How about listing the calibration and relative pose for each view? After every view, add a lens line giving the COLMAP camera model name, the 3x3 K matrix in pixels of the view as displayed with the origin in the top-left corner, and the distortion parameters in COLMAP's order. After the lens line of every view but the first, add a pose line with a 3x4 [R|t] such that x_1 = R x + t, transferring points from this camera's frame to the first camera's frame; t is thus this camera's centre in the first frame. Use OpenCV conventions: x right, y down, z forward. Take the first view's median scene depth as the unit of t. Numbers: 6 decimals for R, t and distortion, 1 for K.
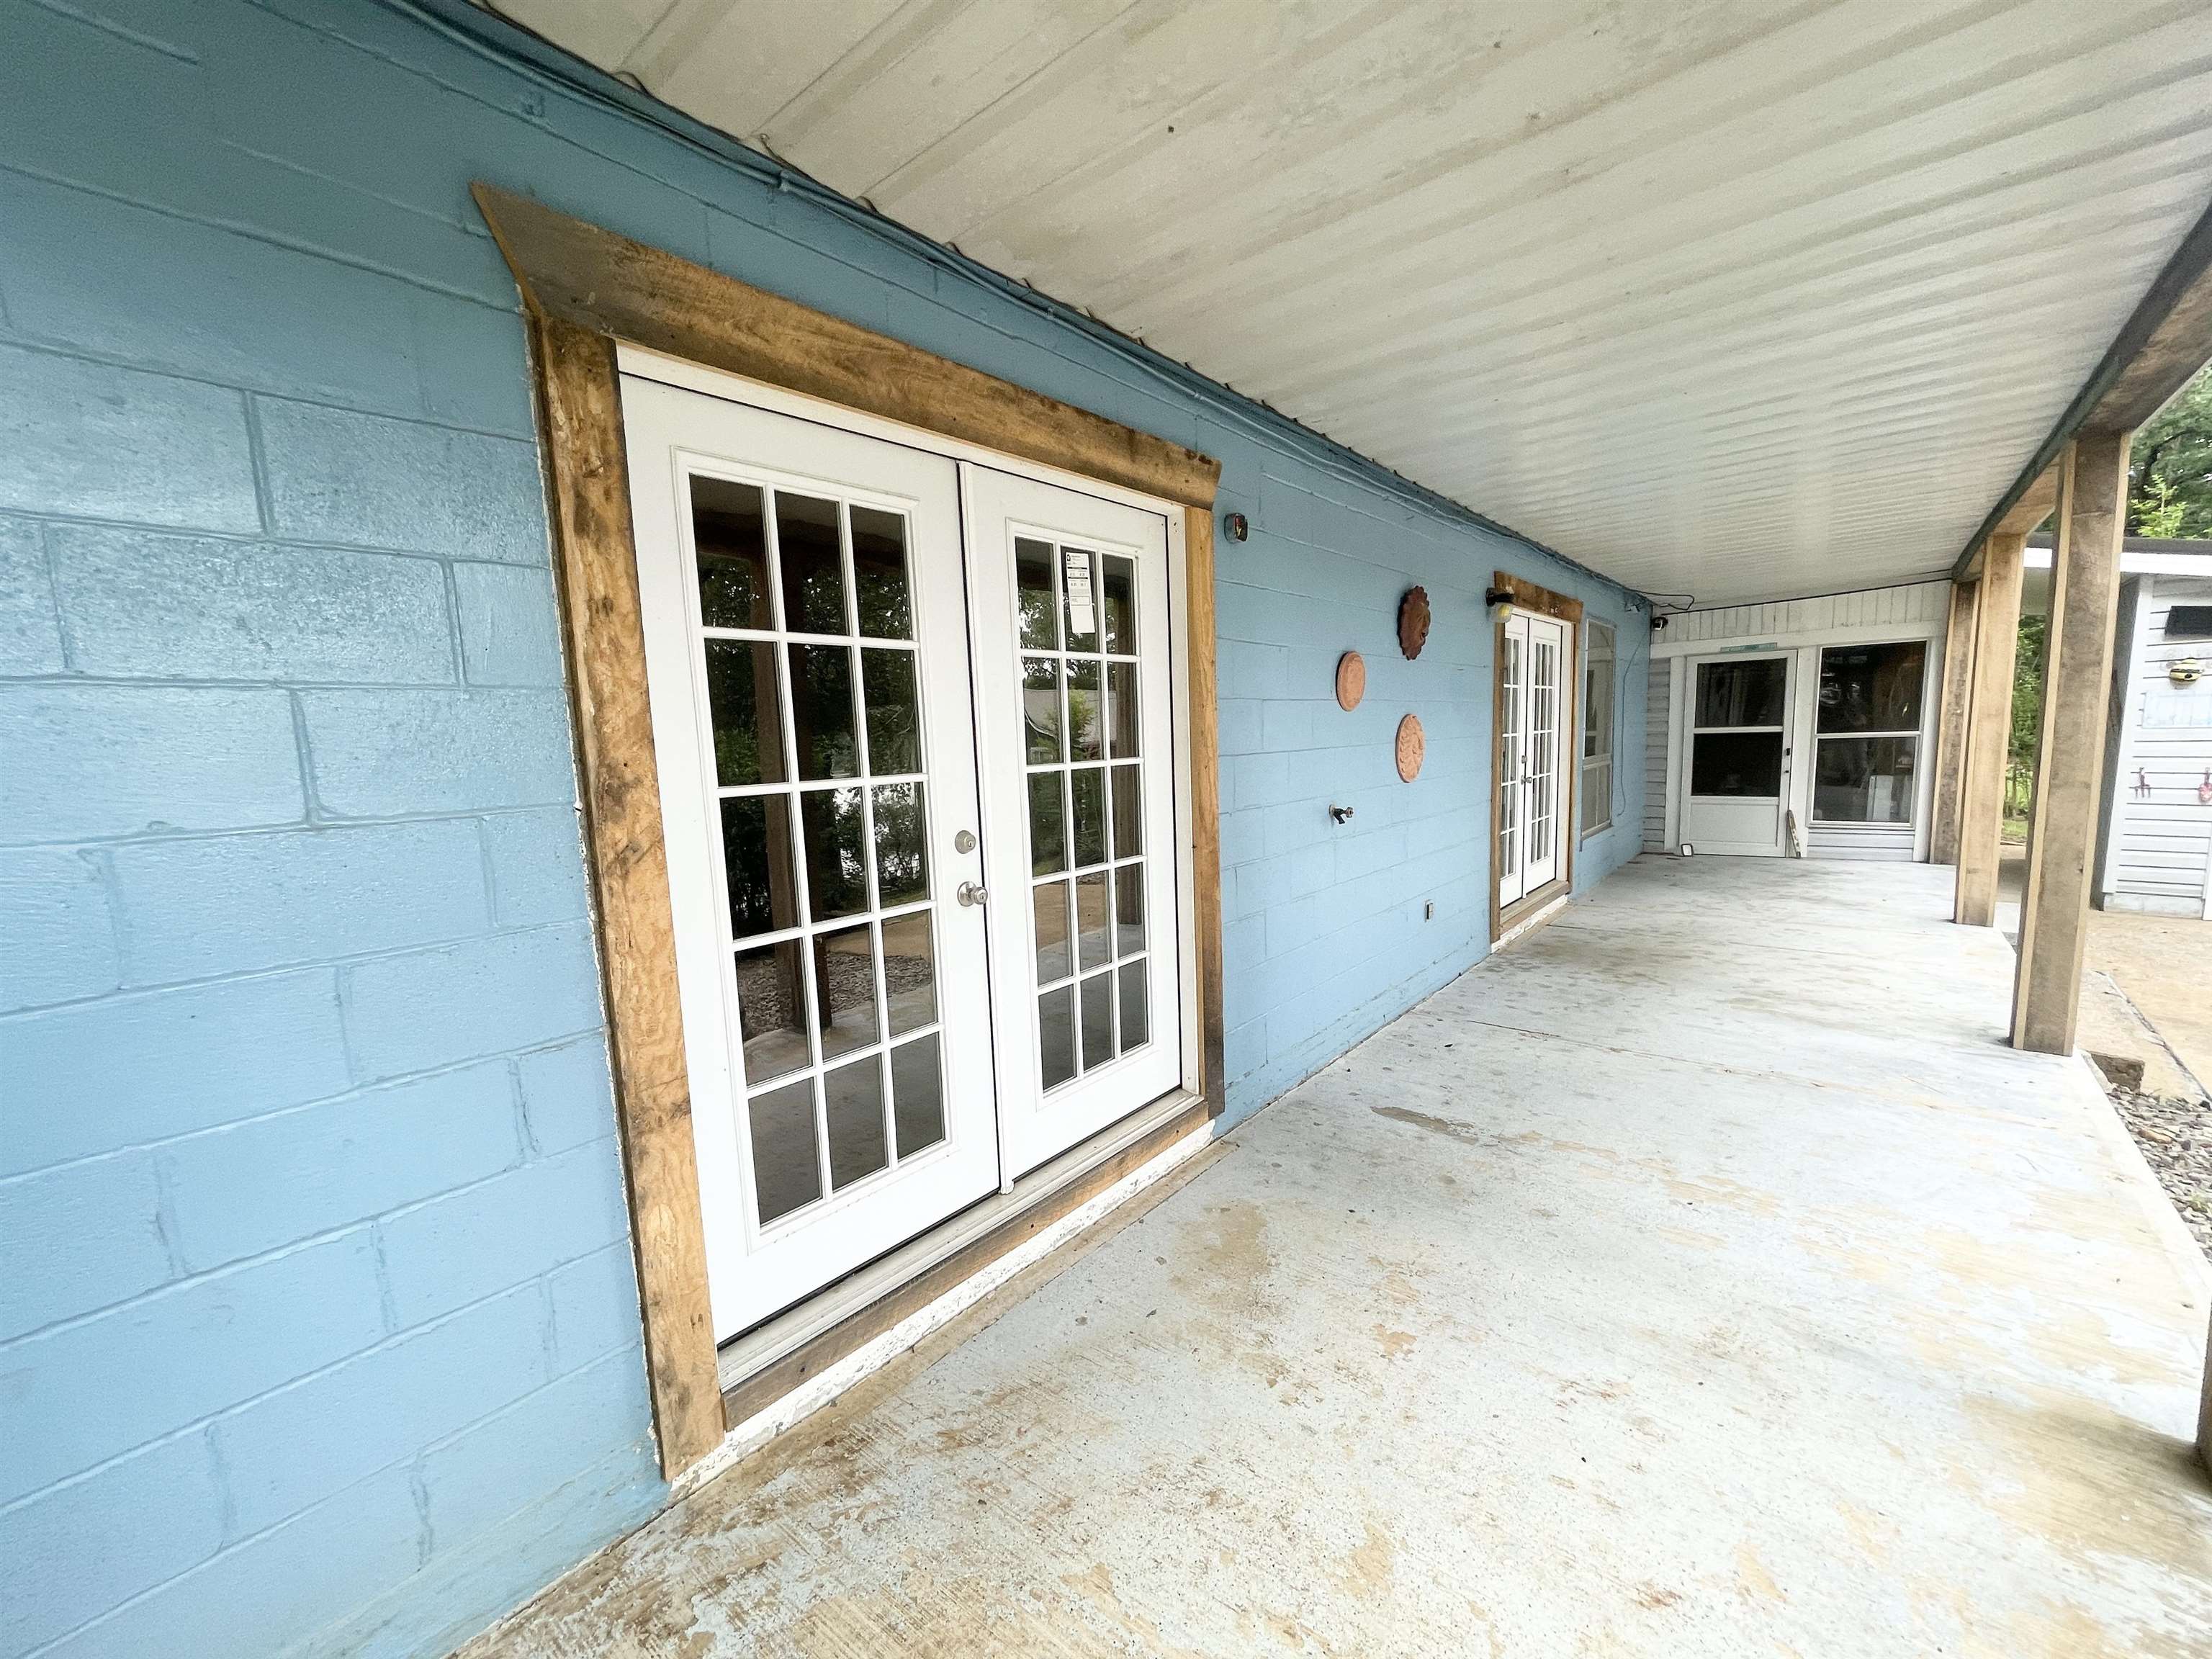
lens RADIAL K [[881.3, 0, 1108.6], [0, 881.3, 838.2], [0, 0, 1]] dist [-0.011882, -0.000373]
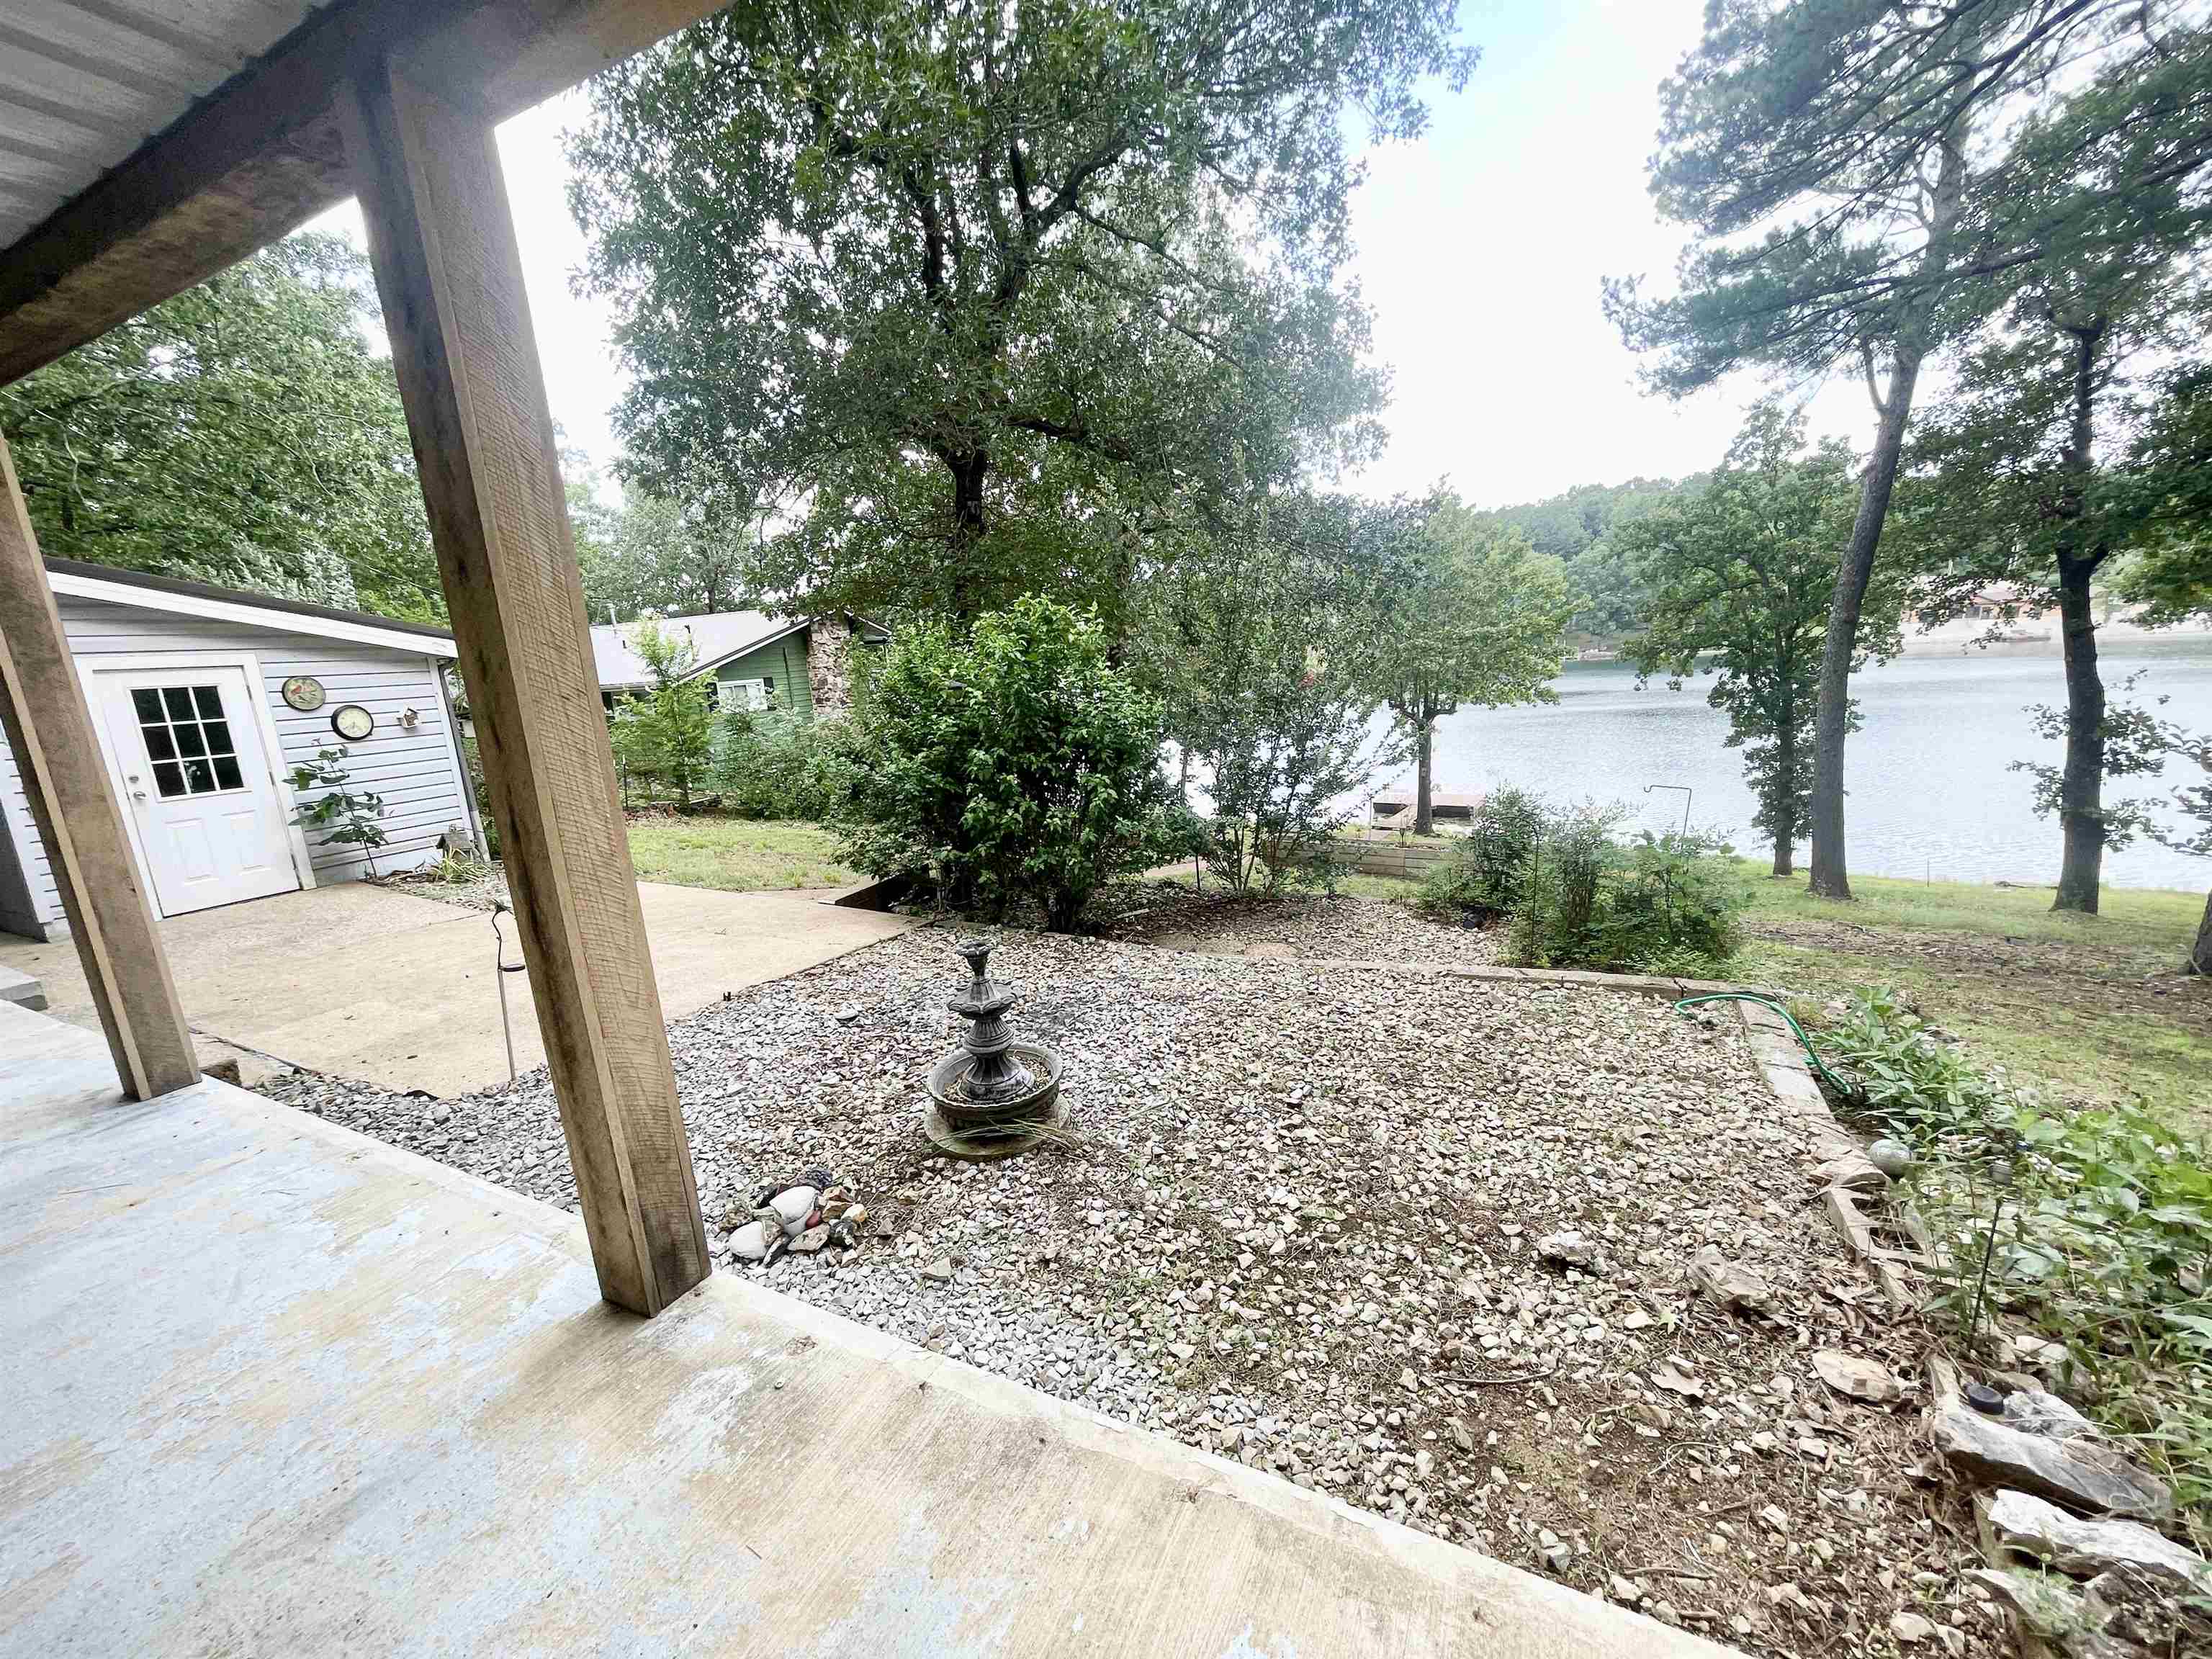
lens RADIAL K [[881.3, 0, 1109.4], [0, 881.3, 830.2], [0, 0, 1]] dist [-0.011882, -0.000373]
pose [[-0.227732, -0.156391, 0.961083, 0.016809], [0.185866, 0.961888, 0.200563, -0.029327], [-0.955820, 0.224307, -0.189984, 0.275413]]
